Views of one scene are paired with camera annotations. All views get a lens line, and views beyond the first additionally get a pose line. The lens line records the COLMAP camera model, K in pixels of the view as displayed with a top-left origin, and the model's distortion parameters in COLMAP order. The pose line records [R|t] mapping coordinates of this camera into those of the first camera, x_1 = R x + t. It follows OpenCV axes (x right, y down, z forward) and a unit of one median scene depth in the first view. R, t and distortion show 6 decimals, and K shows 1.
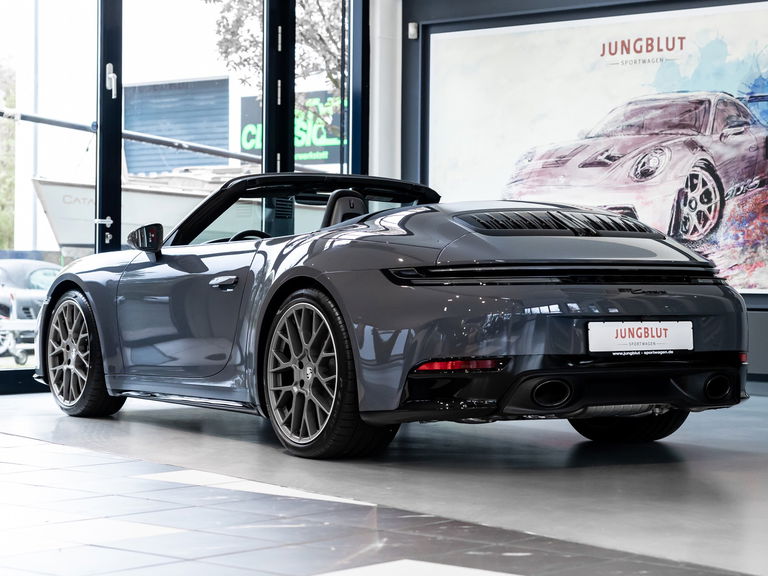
lens RADIAL K [[1747.6, 0, 386.4], [0, 1747.6, 289.6], [0, 0, 1]] dist [-0.012203, 0.000000]
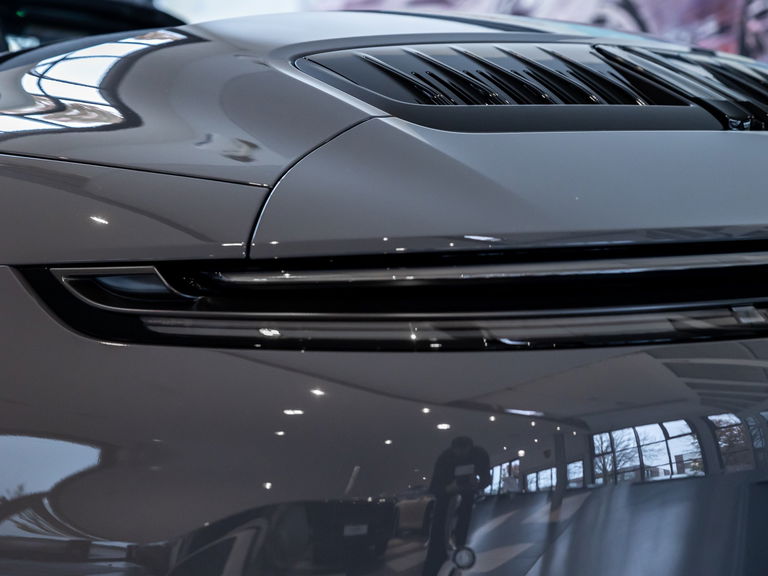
lens RADIAL K [[1747.6, 0, 383.7], [0, 1747.6, 289.8], [0, 0, 1]] dist [-0.012203, 0.000000]
pose [[0.984046, -0.012857, 0.177451, 0.002898], [-0.000700, 0.997098, 0.076129, -0.022113], [-0.177915, -0.075039, 0.981181, 0.602666]]
